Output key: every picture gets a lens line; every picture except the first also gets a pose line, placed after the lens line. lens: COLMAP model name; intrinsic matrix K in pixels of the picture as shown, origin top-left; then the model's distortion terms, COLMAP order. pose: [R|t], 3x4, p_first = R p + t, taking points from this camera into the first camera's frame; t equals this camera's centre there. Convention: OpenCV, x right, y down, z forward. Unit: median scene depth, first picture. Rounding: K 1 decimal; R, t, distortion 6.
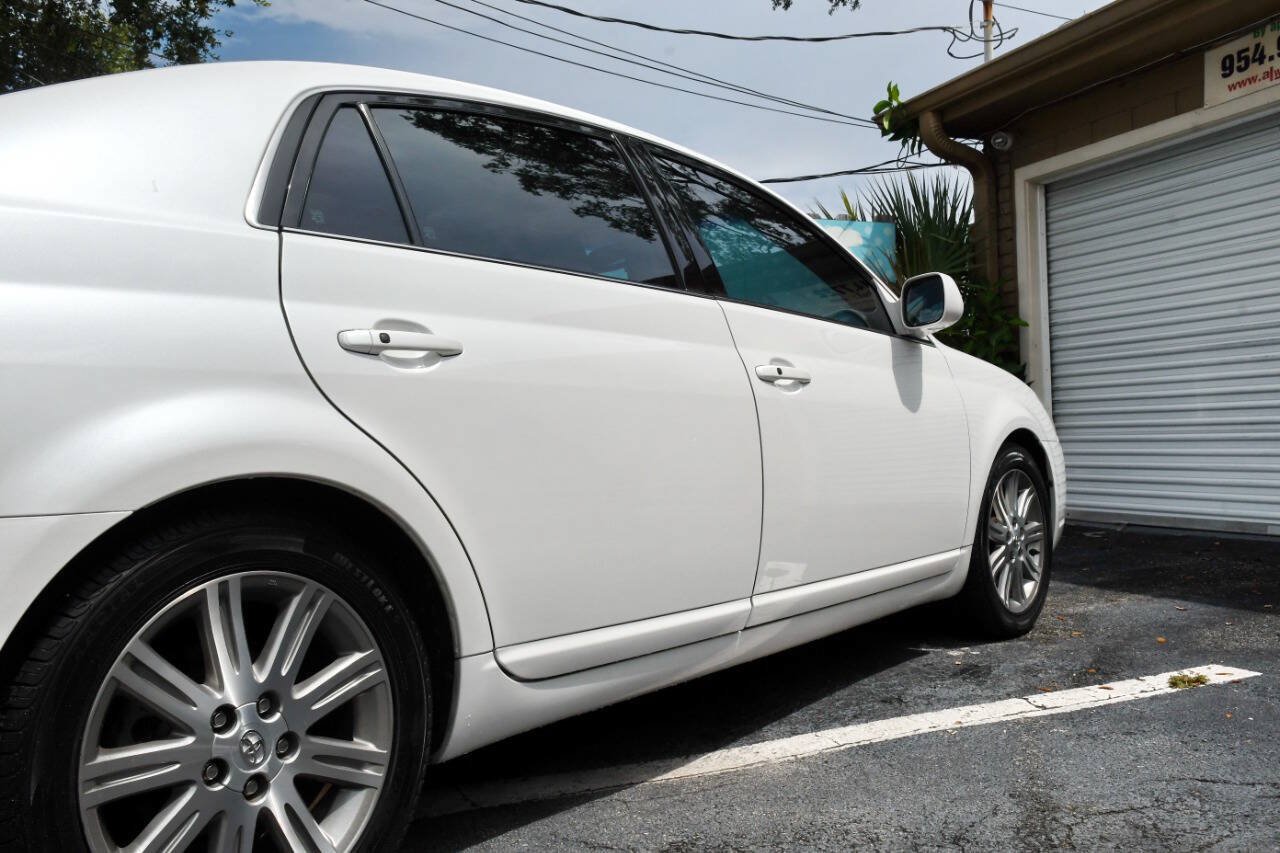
lens RADIAL K [[1131.7, 0, 639.6], [0, 1131.7, 428.4], [0, 0, 1]] dist [-0.002773, -0.019683]
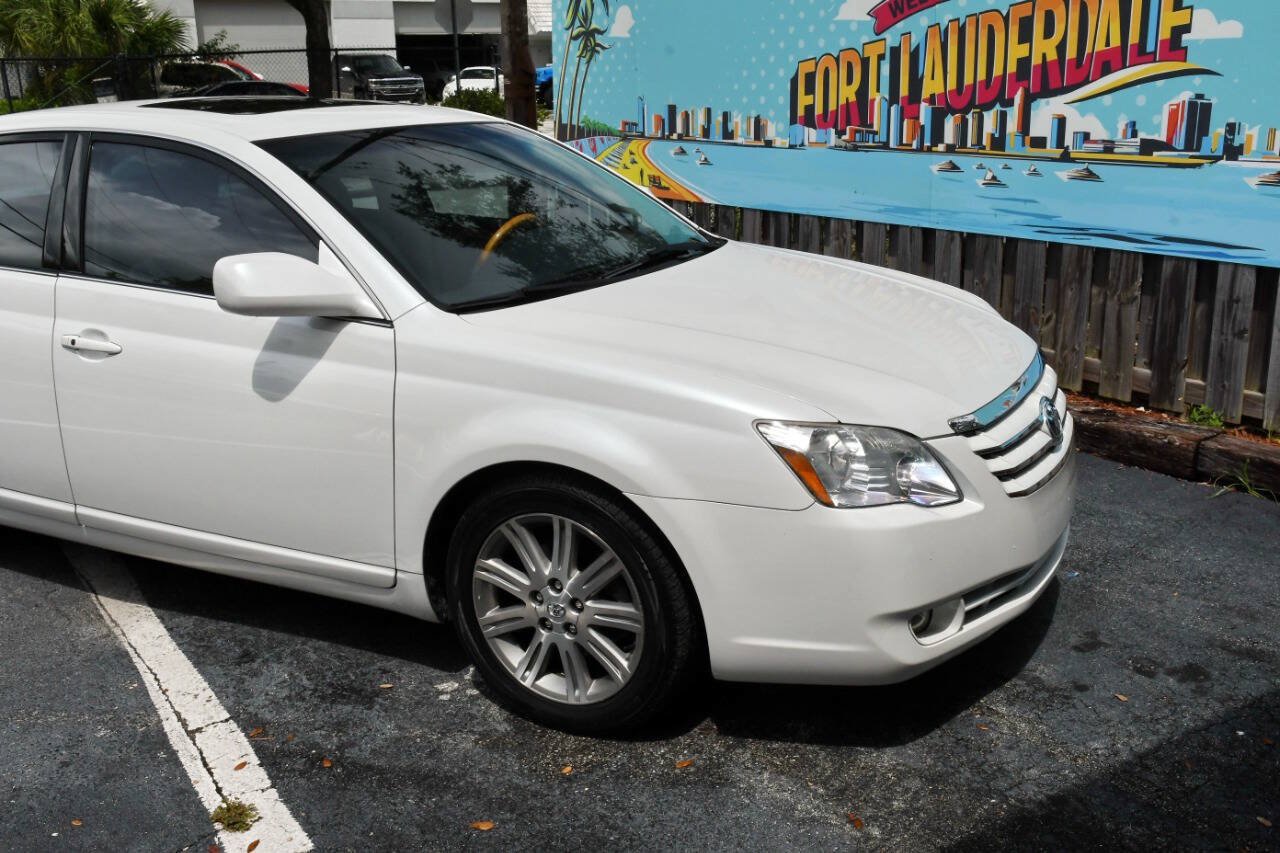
lens RADIAL K [[1239.2, 0, 636.8], [0, 1239.2, 428.7], [0, 0, 1]] dist [0.016734, -0.013636]
pose [[0.194046, 0.298753, -0.934394, 0.679969], [0.021313, 0.950990, 0.308485, -0.161855], [0.980761, -0.079775, 0.178169, 0.605539]]
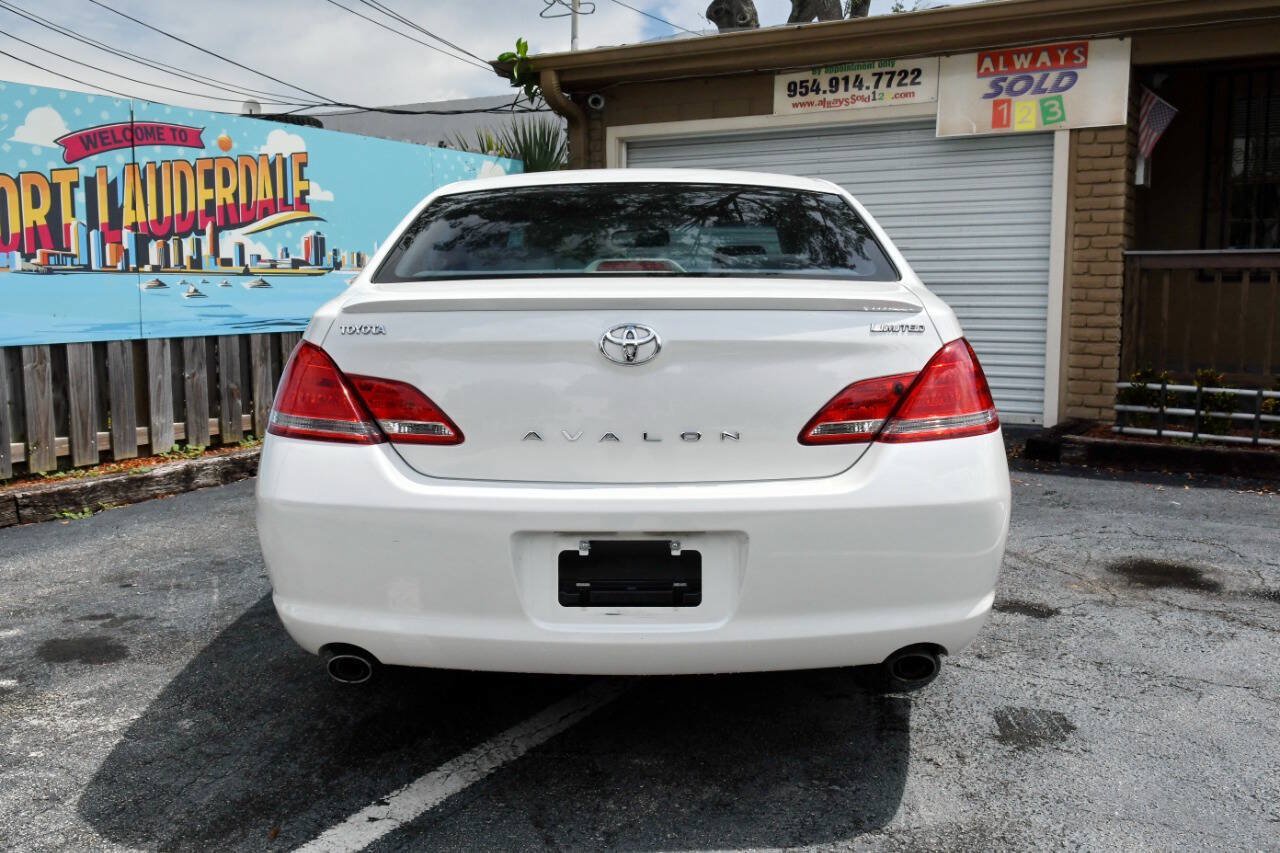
lens RADIAL K [[1185.4, 0, 638.1], [0, 1185.4, 427.4], [0, 0, 1]] dist [0.007080, -0.014914]
pose [[0.789840, -0.041868, 0.611882, -0.591510], [-0.027650, 0.994222, 0.103722, -0.043648], [-0.612689, -0.098843, 0.784119, -0.114537]]
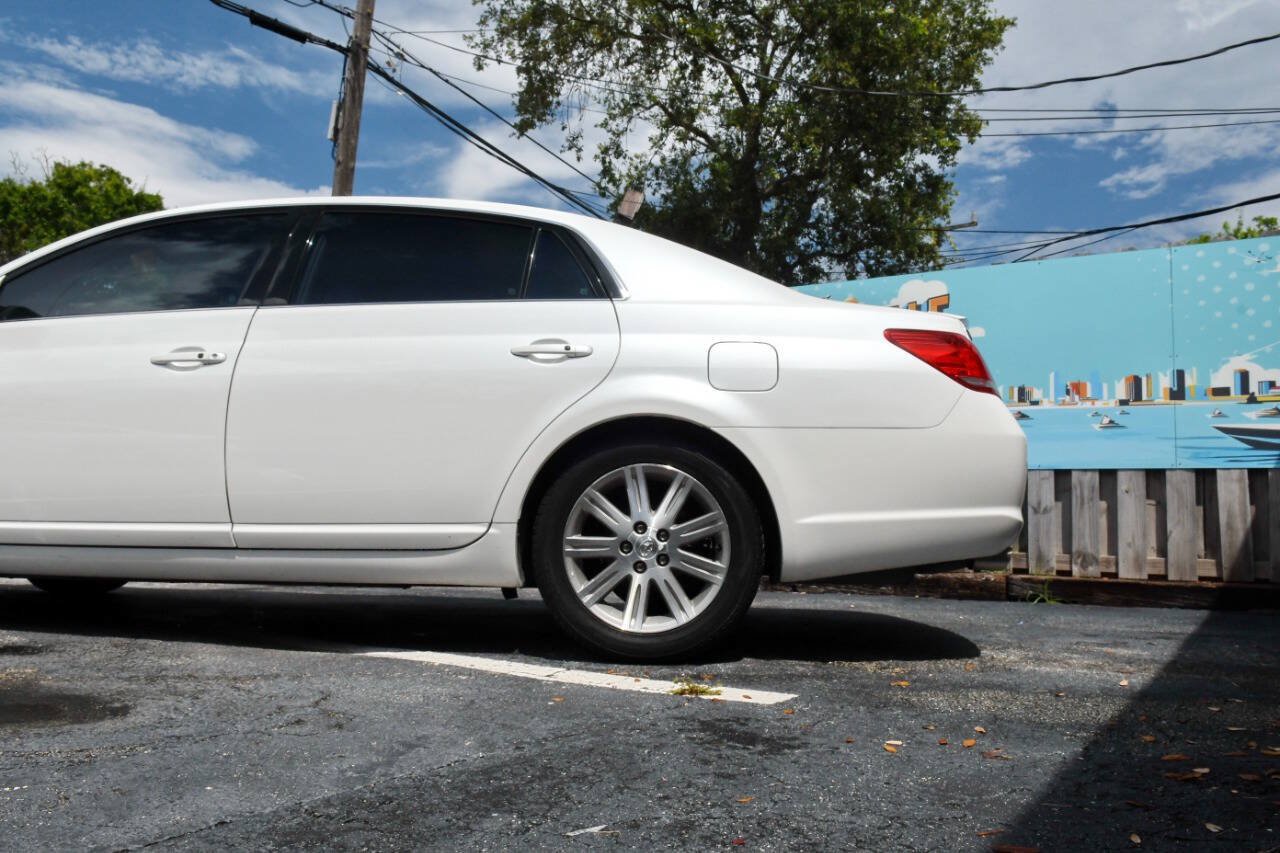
lens RADIAL K [[958.7, 0, 638.7], [0, 958.7, 430.6], [0, 0, 1]] dist [-0.027883, -0.032429]
pose [[0.566925, -0.028704, -0.823269, 0.568688], [-0.050174, 0.996334, -0.069289, 0.040379], [0.822240, 0.080588, 0.563407, 0.279559]]
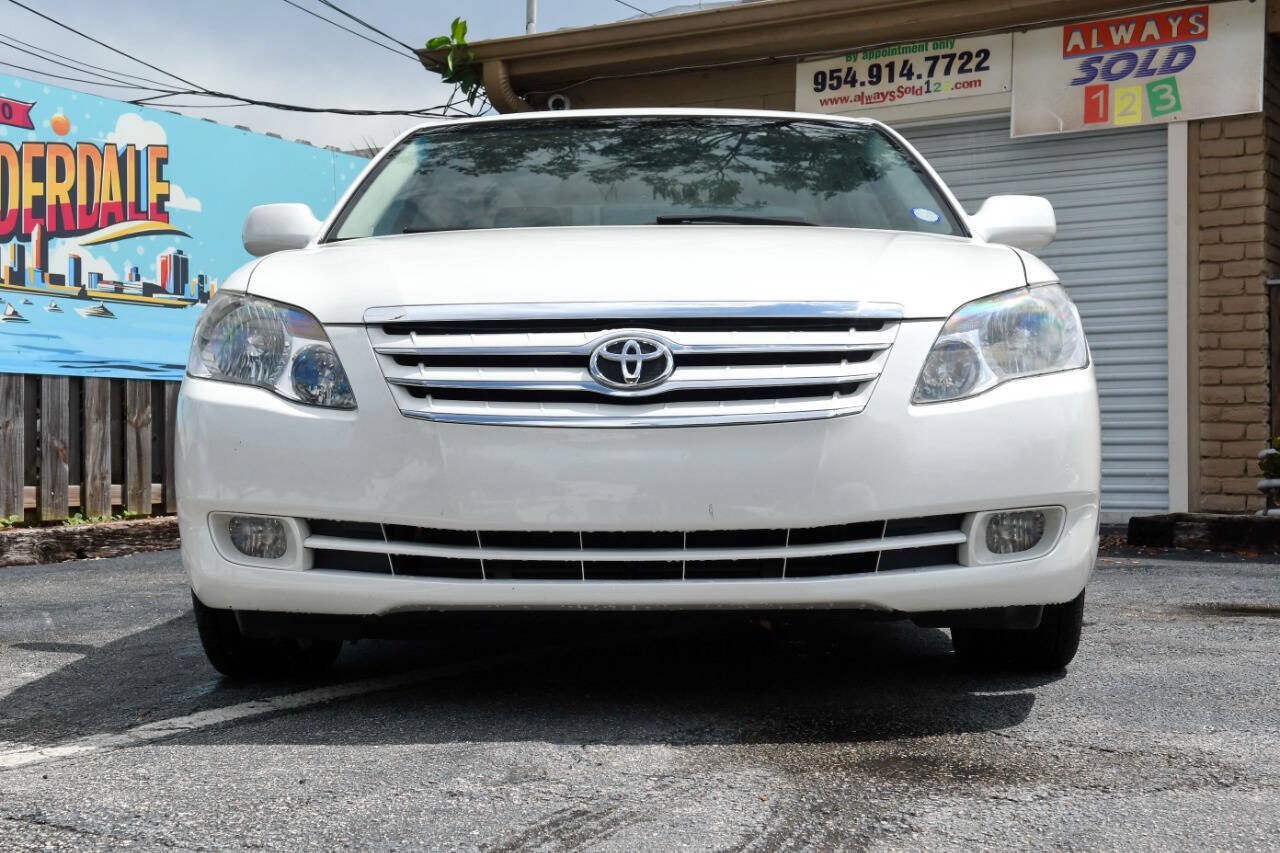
lens RADIAL K [[1849.0, 0, 638.9], [0, 1849.0, 425.1], [0, 0, 1]] dist [0.121695, 0.060604]
pose [[0.793379, 0.042058, 0.607273, -0.689117], [-0.027690, 0.999071, -0.033018, 0.070275], [-0.608097, 0.009380, 0.793807, -0.303973]]
